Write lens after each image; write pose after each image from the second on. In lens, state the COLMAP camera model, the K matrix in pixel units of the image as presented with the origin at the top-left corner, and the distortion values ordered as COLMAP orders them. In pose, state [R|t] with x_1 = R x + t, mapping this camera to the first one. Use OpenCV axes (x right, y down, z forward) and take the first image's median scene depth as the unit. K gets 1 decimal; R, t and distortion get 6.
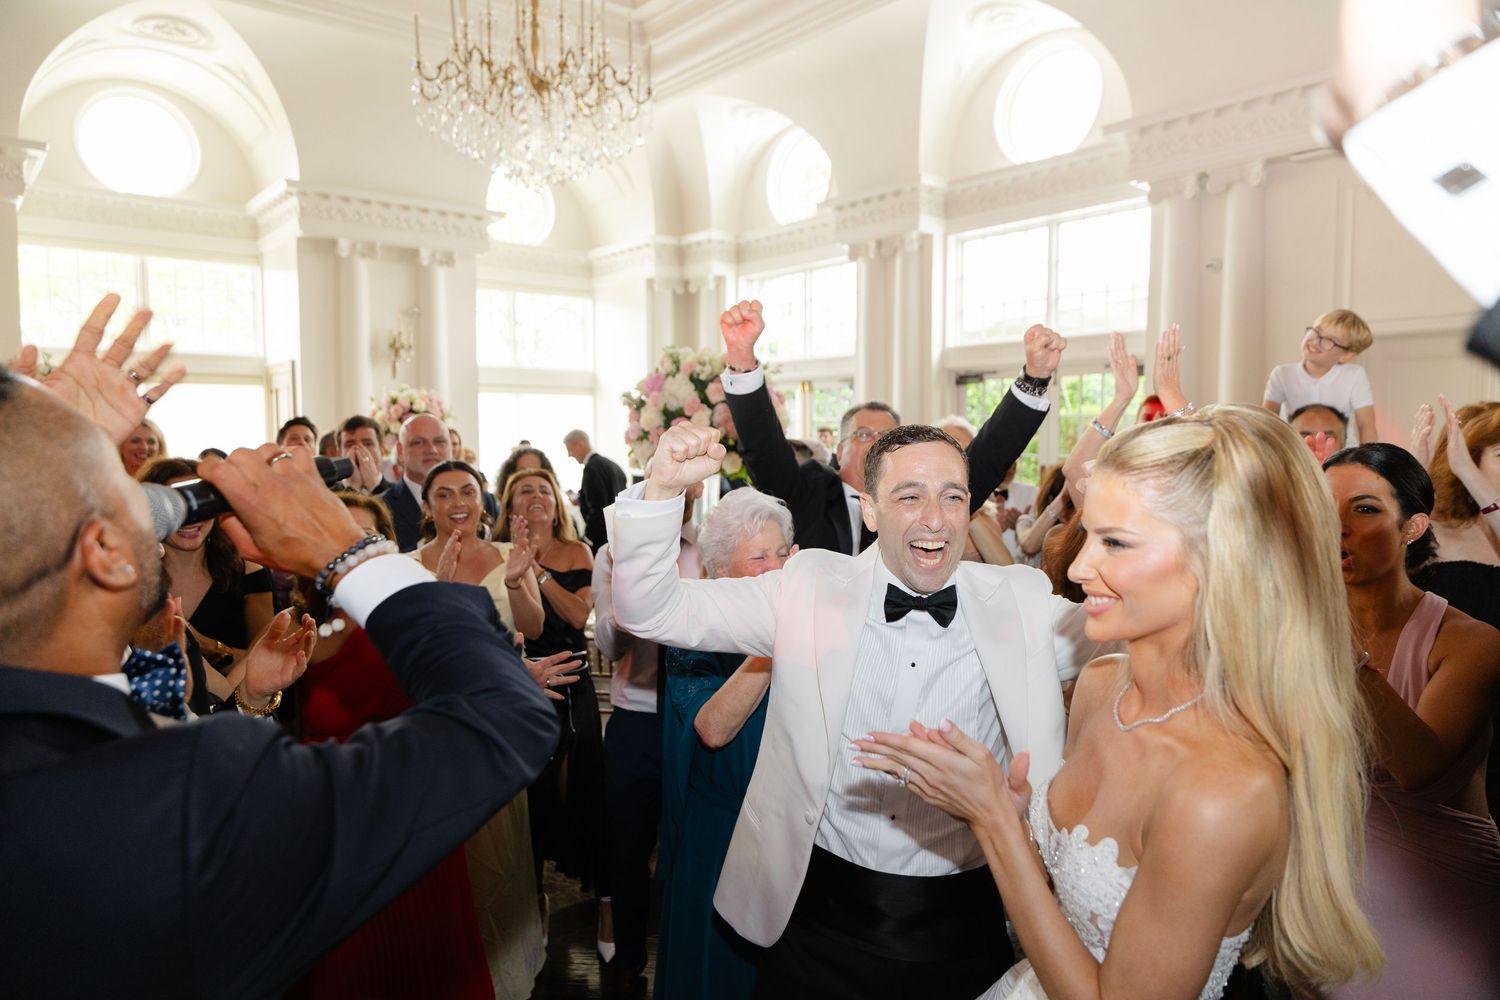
lens RADIAL K [[1010.4, 0, 762.0], [0, 1010.4, 509.2], [0, 0, 1]] dist [0.015632, -0.022131]
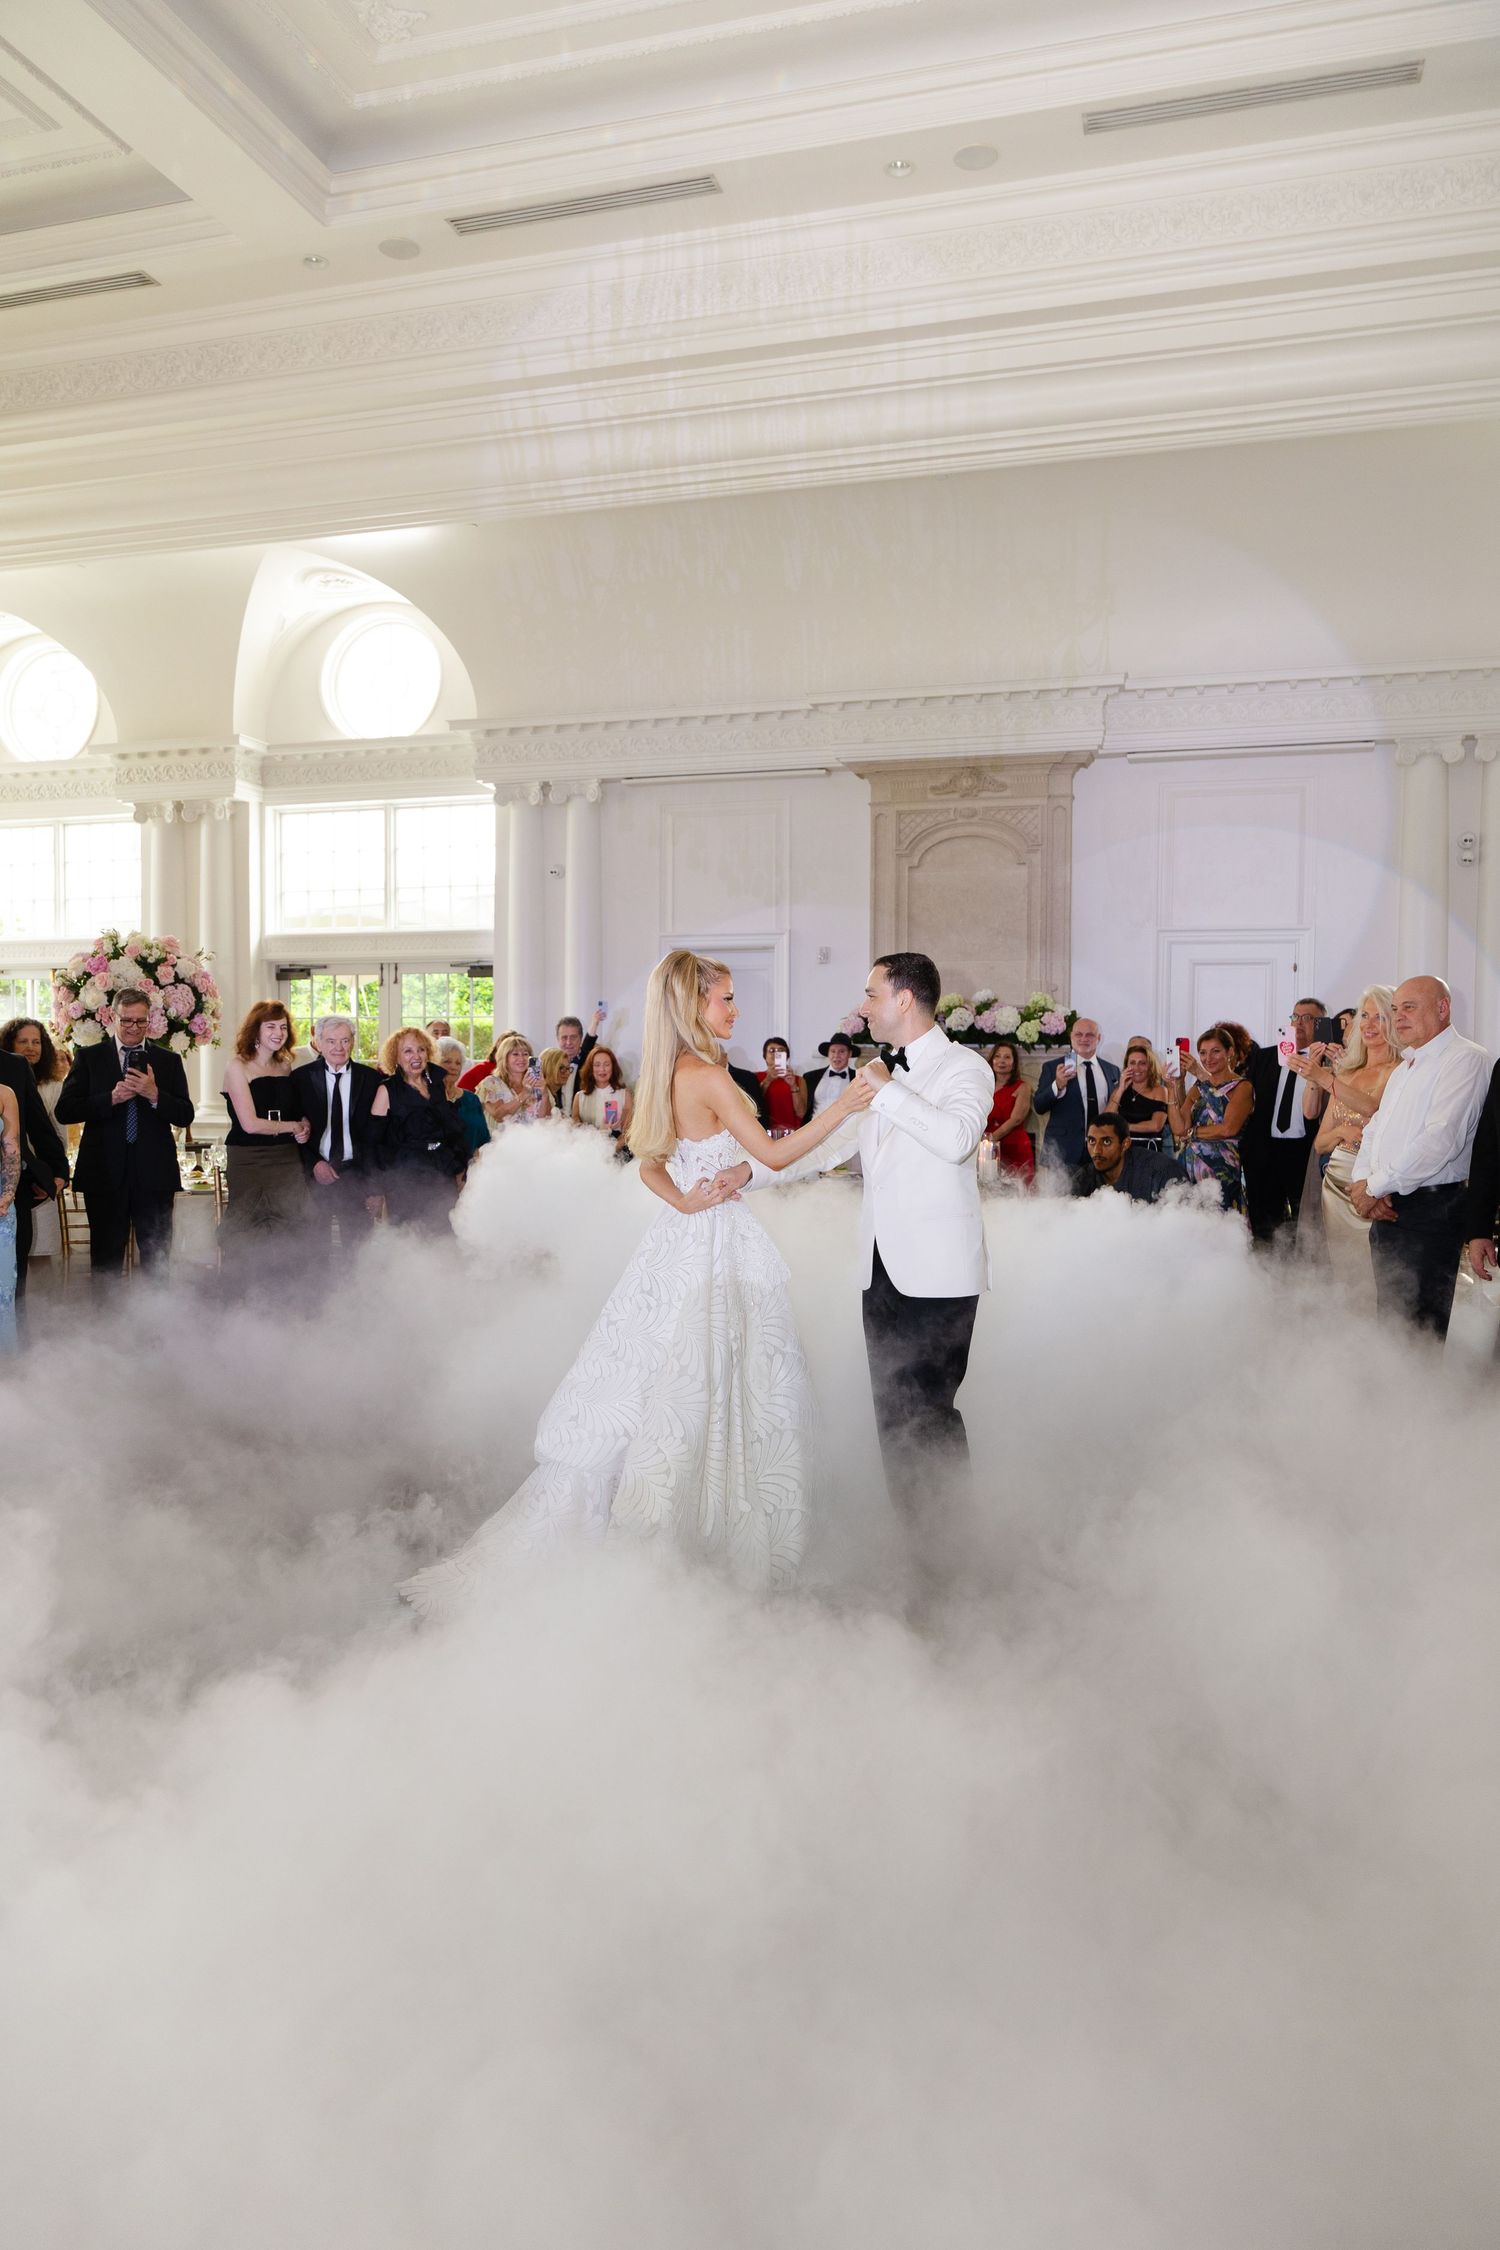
lens RADIAL K [[1515.6, 0, 777.0], [0, 1515.6, 1132.5], [0, 0, 1]] dist [0.015632, -0.022131]
pose [[0.821220, -0.020461, 0.570245, -0.204422], [0.035985, 0.999225, -0.015969, 0.045556], [-0.569476, 0.033635, 0.821320, -0.308625]]
